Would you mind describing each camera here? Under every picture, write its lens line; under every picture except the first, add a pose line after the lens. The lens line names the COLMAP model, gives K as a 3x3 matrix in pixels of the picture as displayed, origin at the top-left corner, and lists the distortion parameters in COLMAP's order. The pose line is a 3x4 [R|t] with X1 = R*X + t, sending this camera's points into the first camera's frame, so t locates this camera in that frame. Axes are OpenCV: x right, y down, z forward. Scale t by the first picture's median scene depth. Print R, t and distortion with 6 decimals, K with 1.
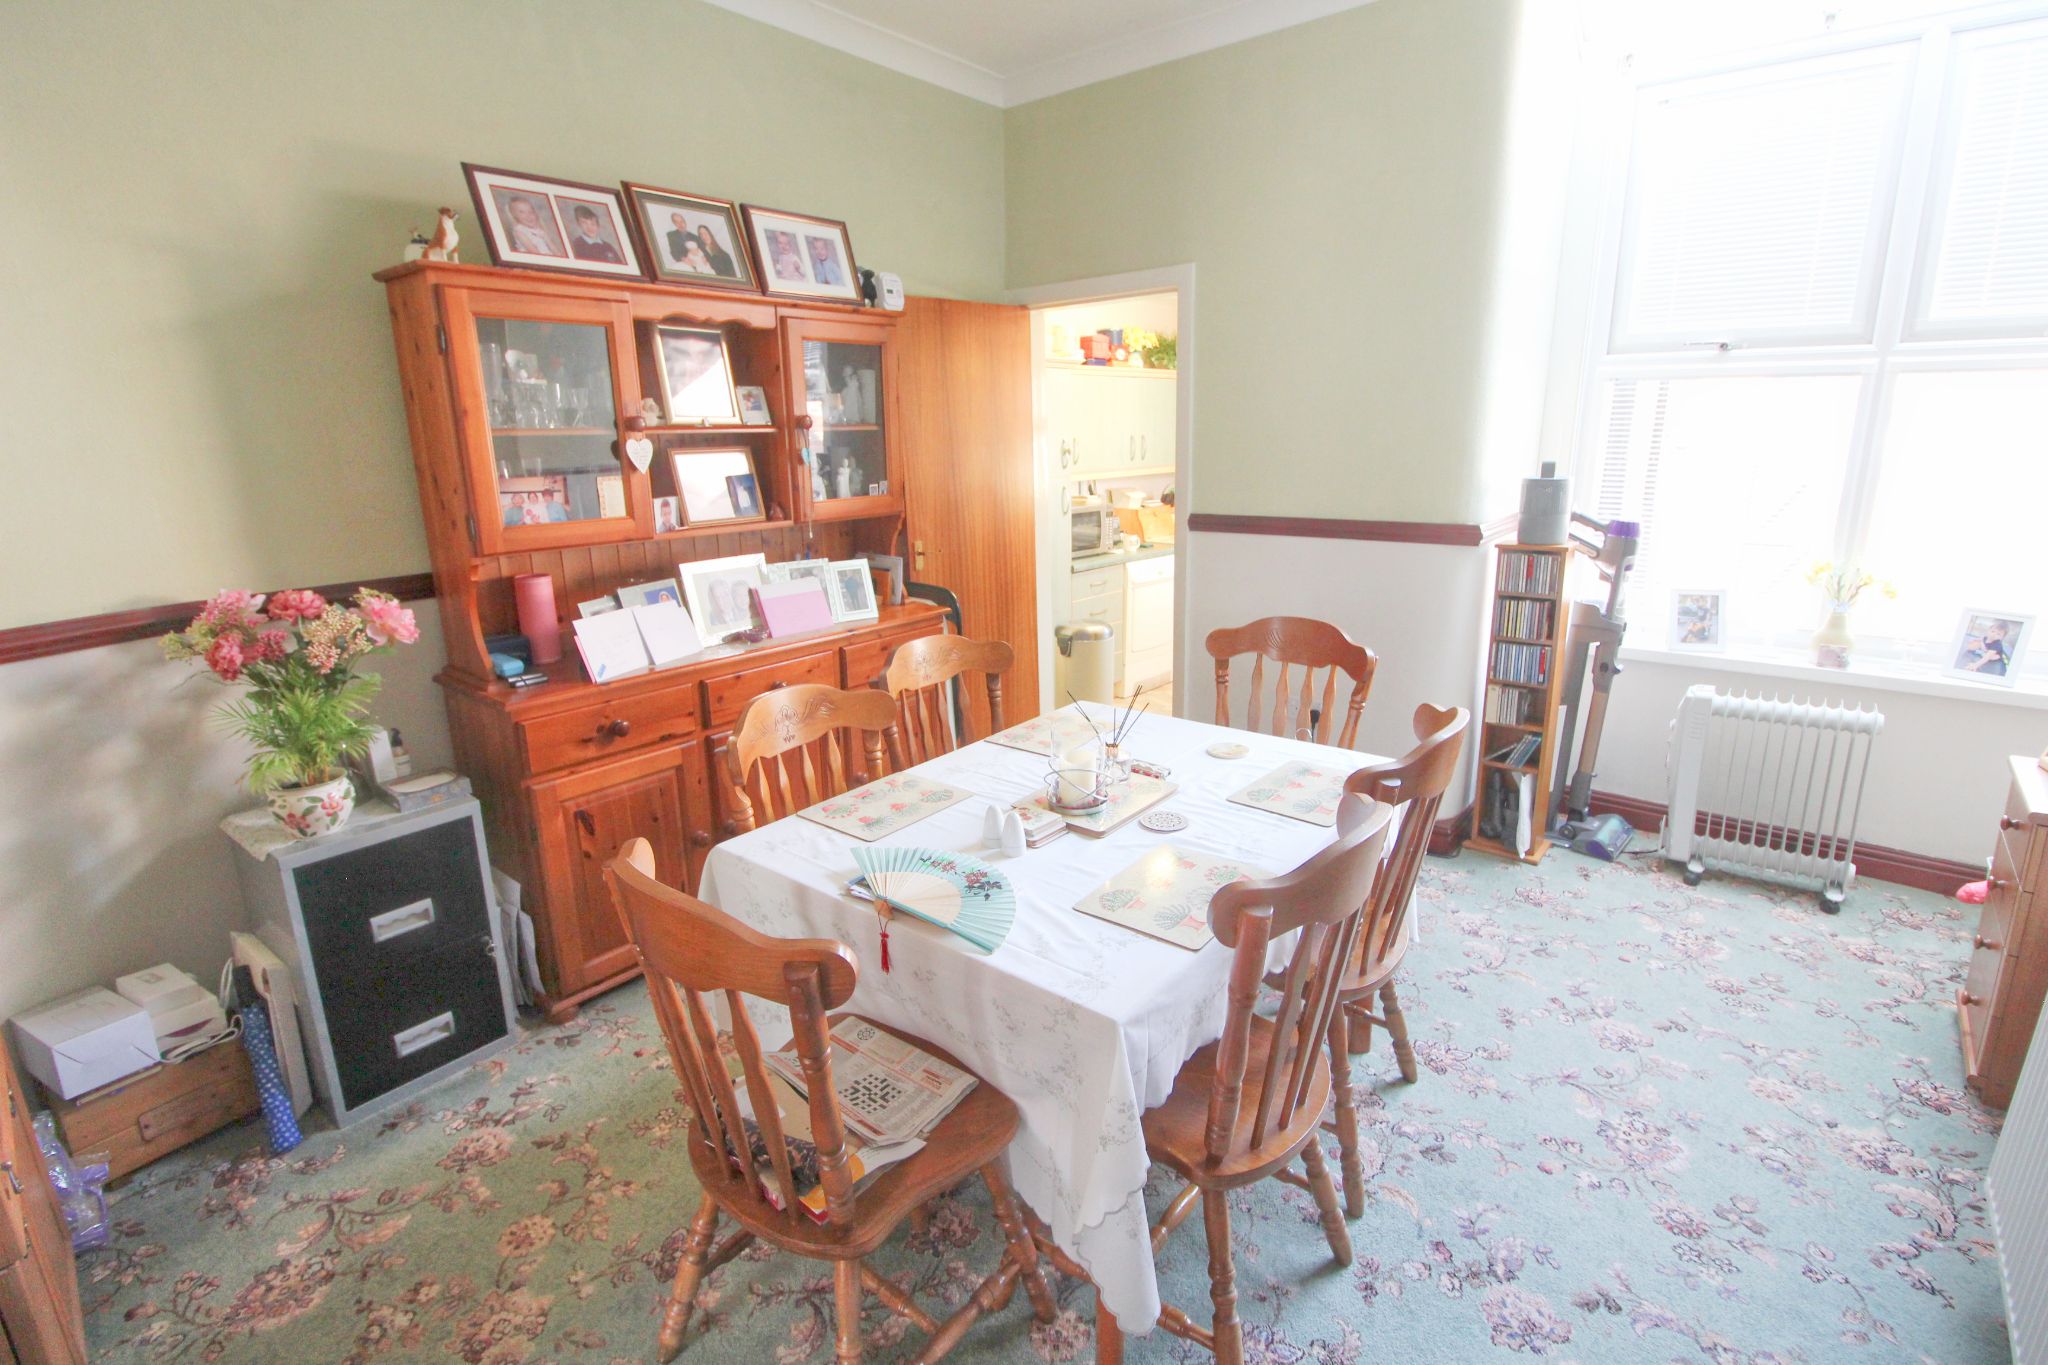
lens RADIAL K [[944.0, 0, 1017.5], [0, 944.0, 671.9], [0, 0, 1]] dist [-0.000898, -0.012002]
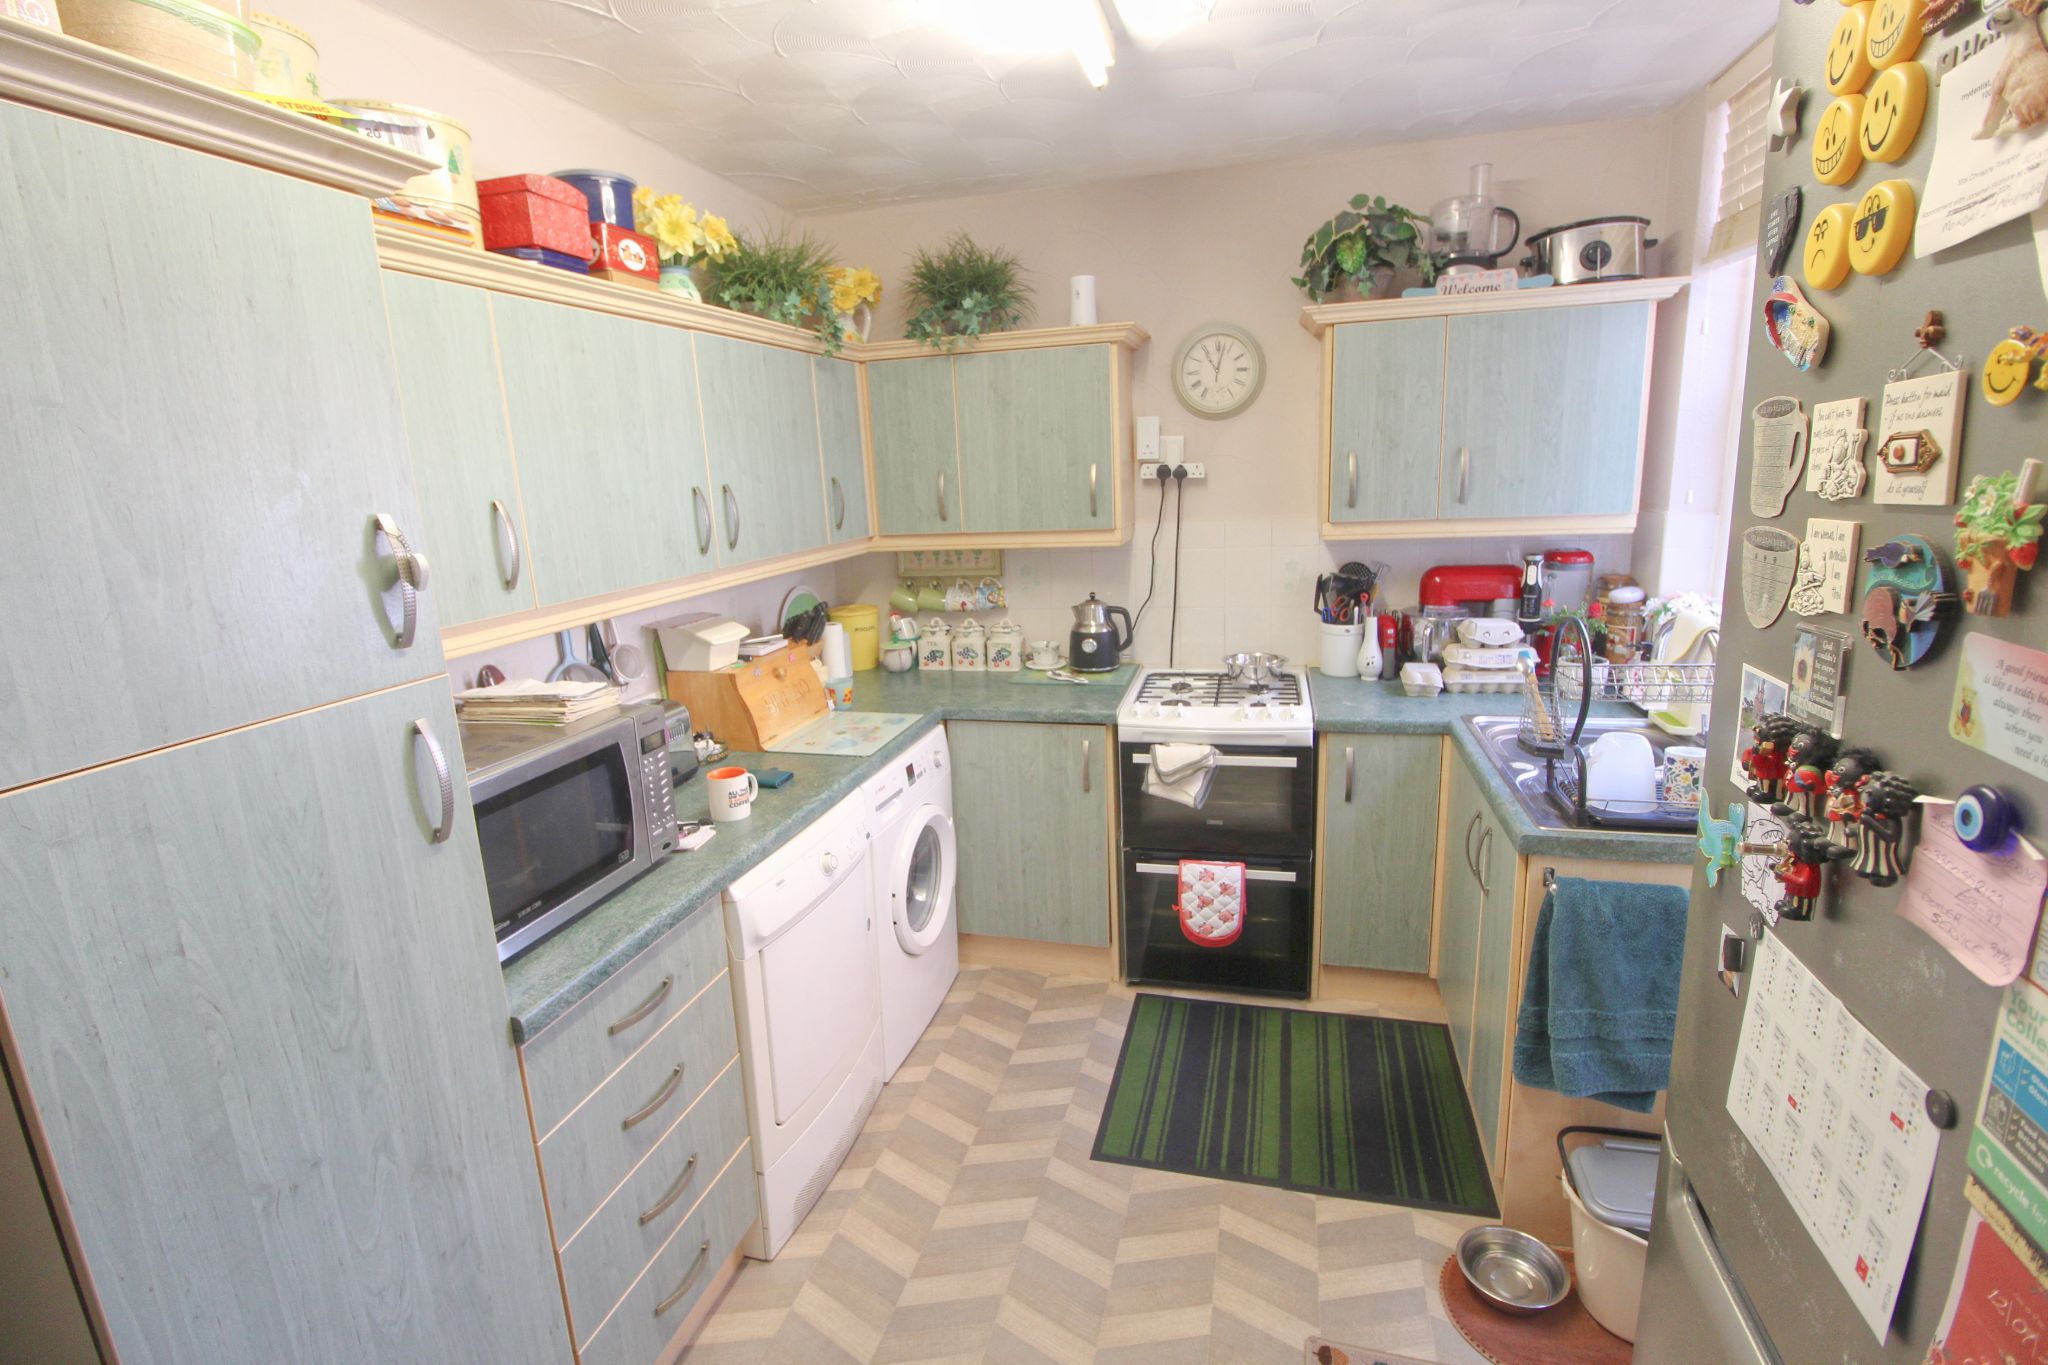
lens RADIAL K [[944.0, 0, 1017.5], [0, 944.0, 671.9], [0, 0, 1]] dist [-0.000898, -0.012002]
pose [[0.902875, -0.113716, 0.414591, 0.076742], [0.132406, 0.991058, -0.016513, -0.161719], [-0.409006, 0.069804, 0.909858, 0.641323]]
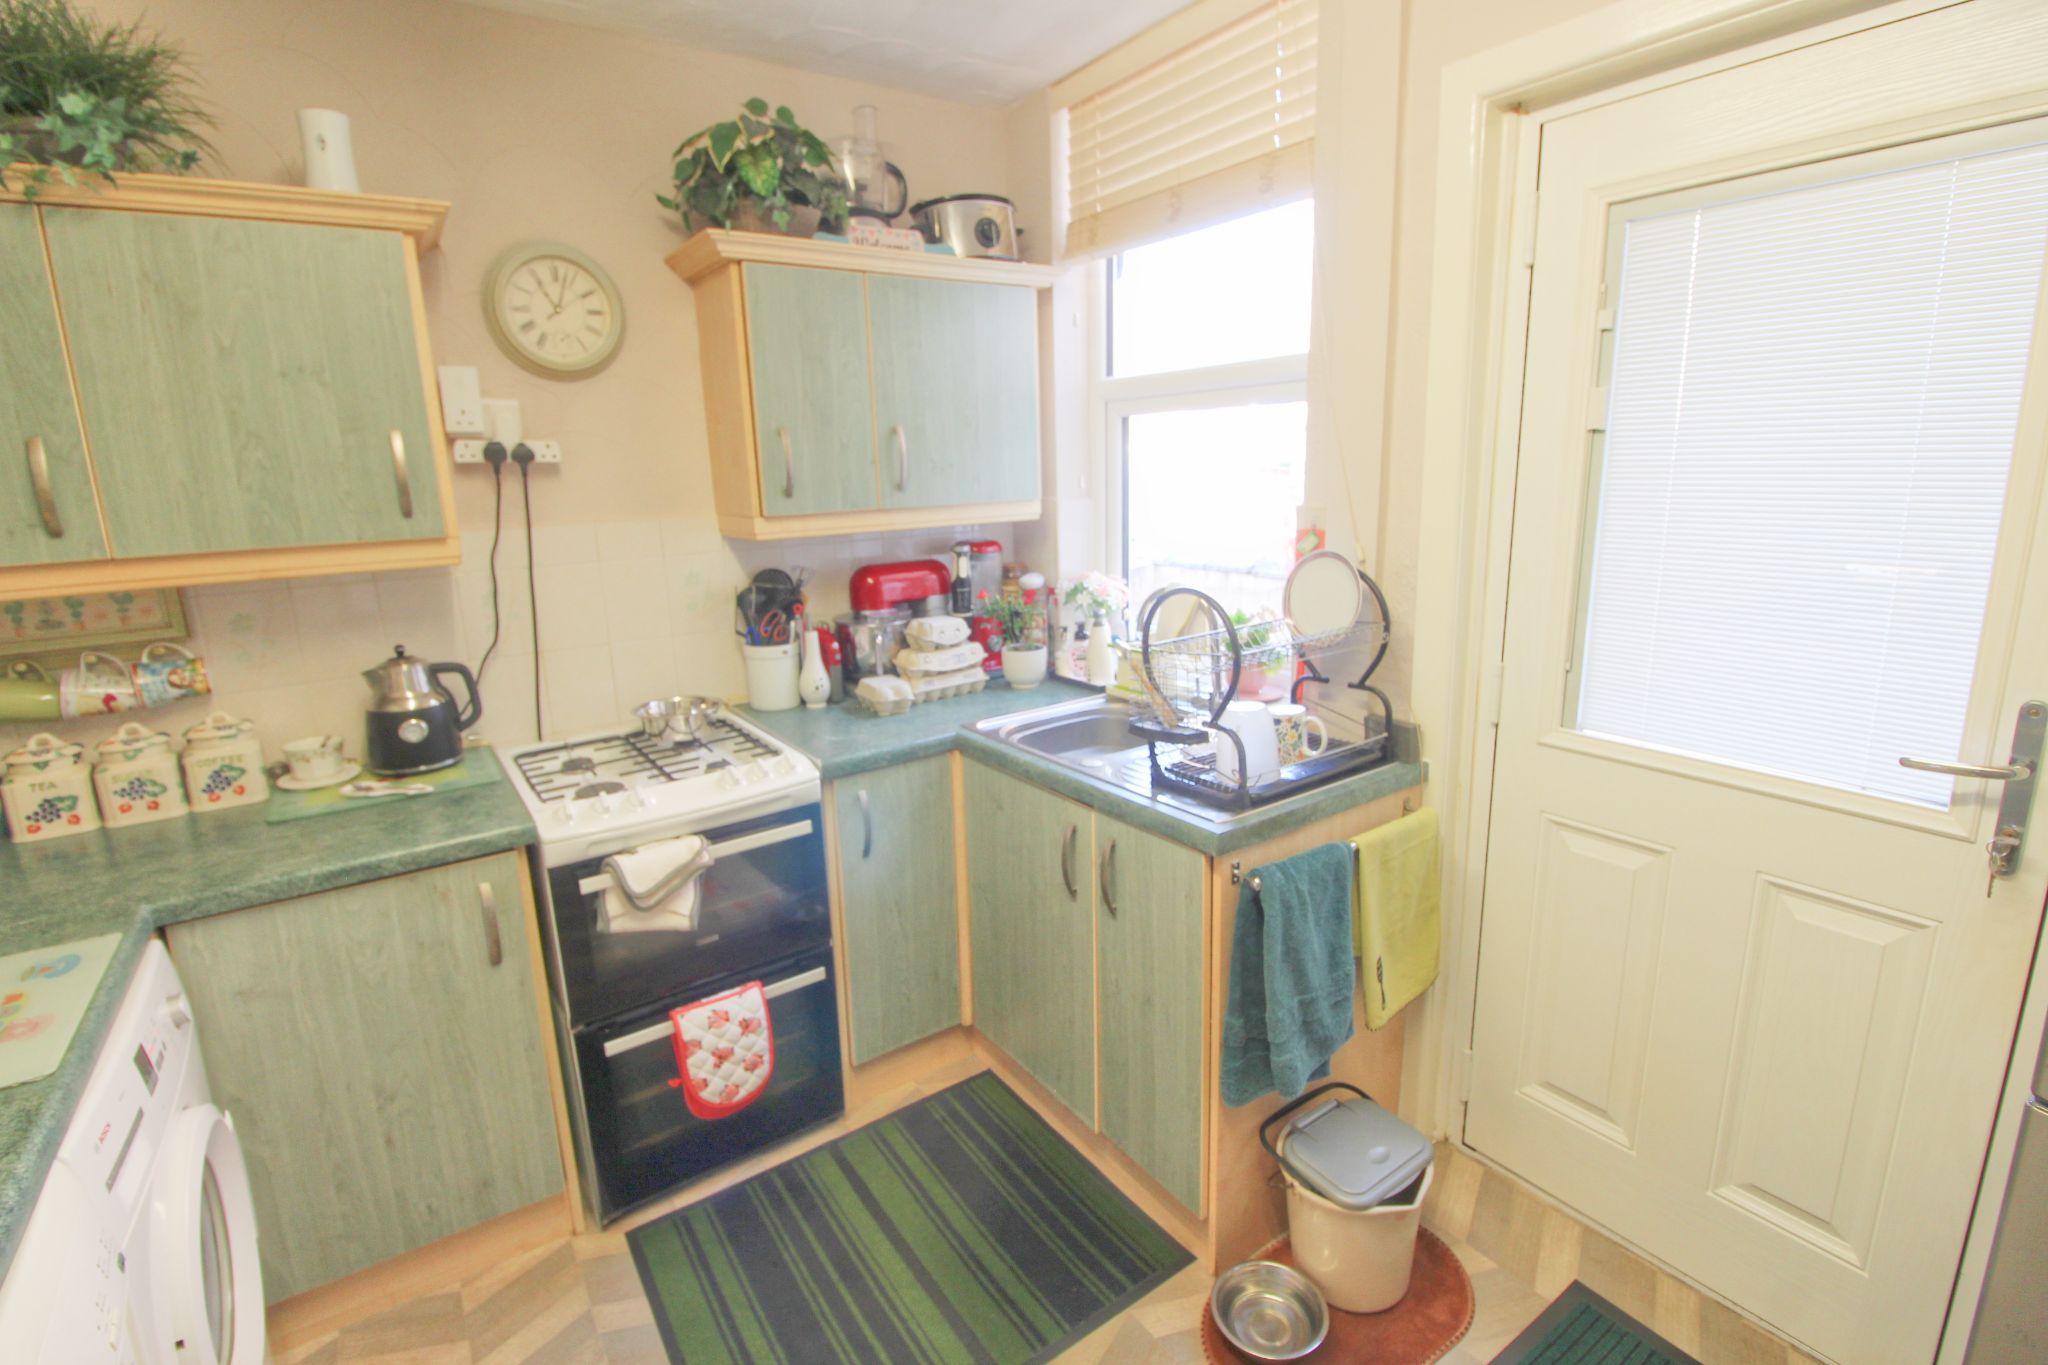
lens RADIAL K [[944.0, 0, 1017.5], [0, 944.0, 671.9], [0, 0, 1]] dist [-0.000898, -0.012002]
pose [[0.258817, -0.197270, 0.945568, 0.083200], [0.264146, 0.956063, 0.127159, -0.180387], [-0.929107, 0.216857, 0.299554, 0.774531]]
